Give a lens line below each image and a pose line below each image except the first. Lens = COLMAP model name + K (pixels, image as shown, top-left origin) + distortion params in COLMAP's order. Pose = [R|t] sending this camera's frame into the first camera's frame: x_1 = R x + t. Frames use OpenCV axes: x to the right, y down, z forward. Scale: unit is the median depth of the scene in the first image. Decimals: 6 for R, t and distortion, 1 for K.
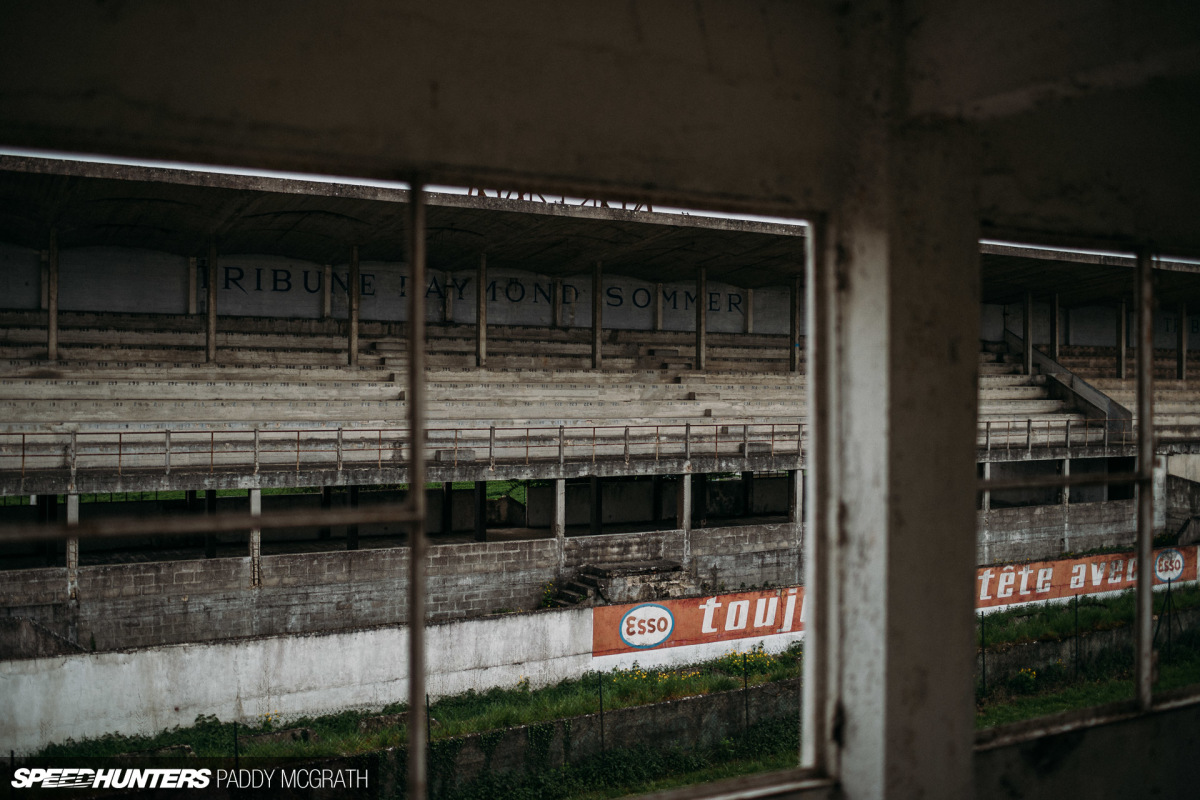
lens RADIAL K [[1215.7, 0, 607.7], [0, 1215.7, 399.3], [0, 0, 1]] dist [-0.083288, 0.028024]
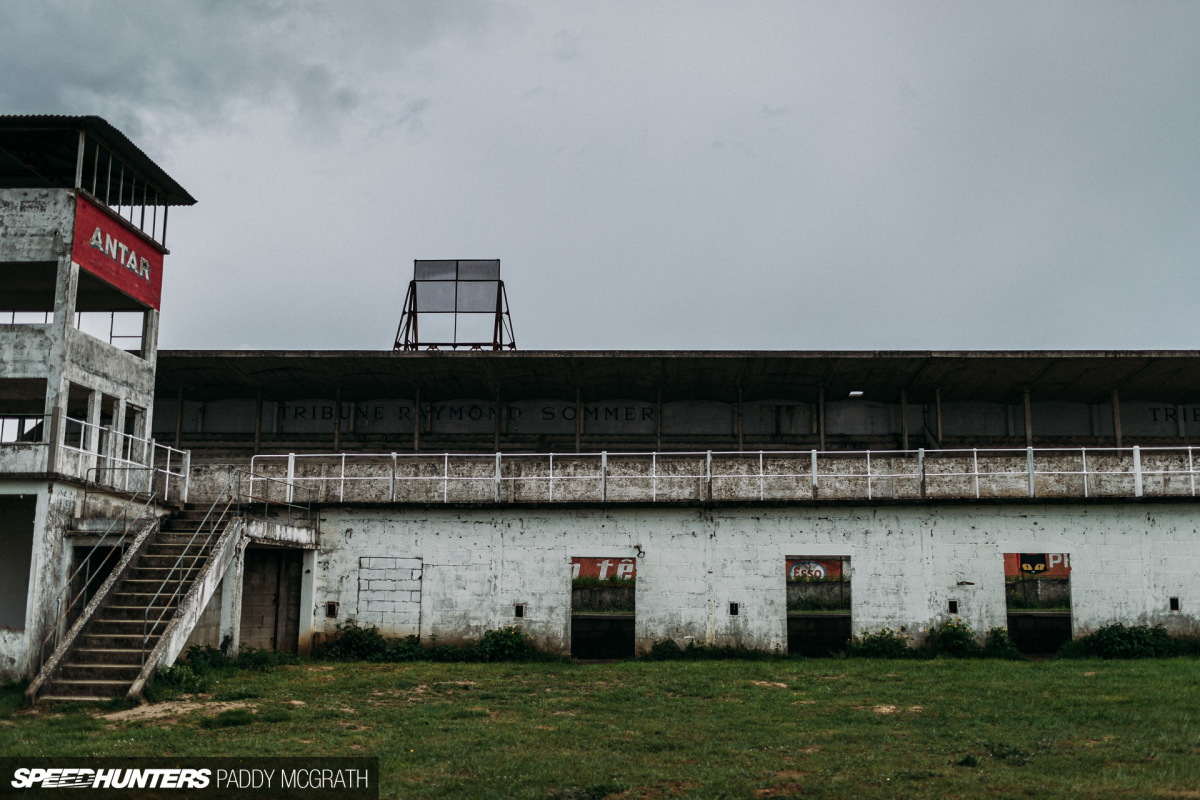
lens RADIAL K [[1179.6, 0, 604.2], [0, 1179.6, 398.2], [0, 0, 1]] dist [0.015076, 0.002594]
pose [[0.847172, -0.084698, -0.524524, 1.013594], [-0.007282, 0.985269, -0.170859, 0.178072], [0.531268, 0.148566, 0.834076, -0.225566]]
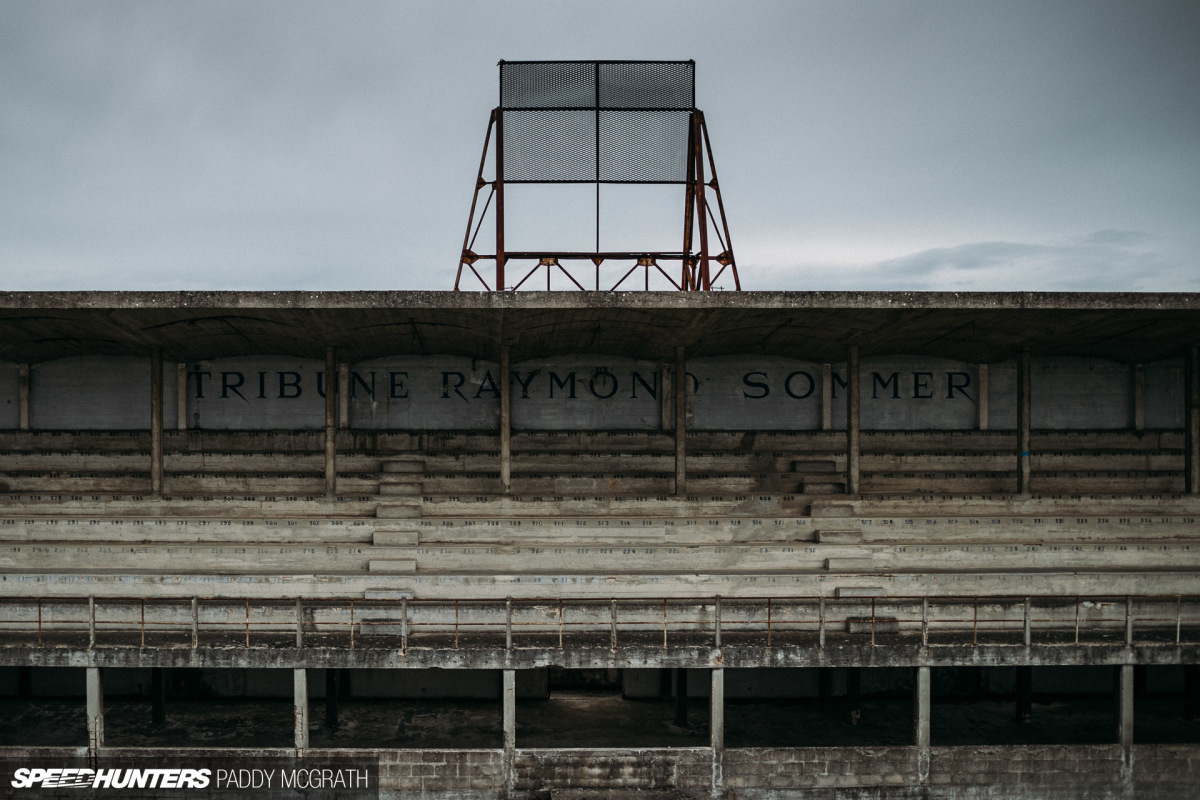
lens RADIAL K [[1390.0, 0, 498.8], [0, 1390.0, 401.8], [0, 0, 1]] dist [-0.089099, 0.046847]
pose [[0.866899, -0.006466, -0.498441, 0.344885], [0.000299, 0.999922, -0.012451, -0.078301], [0.498483, 0.010645, 0.866834, 0.257029]]
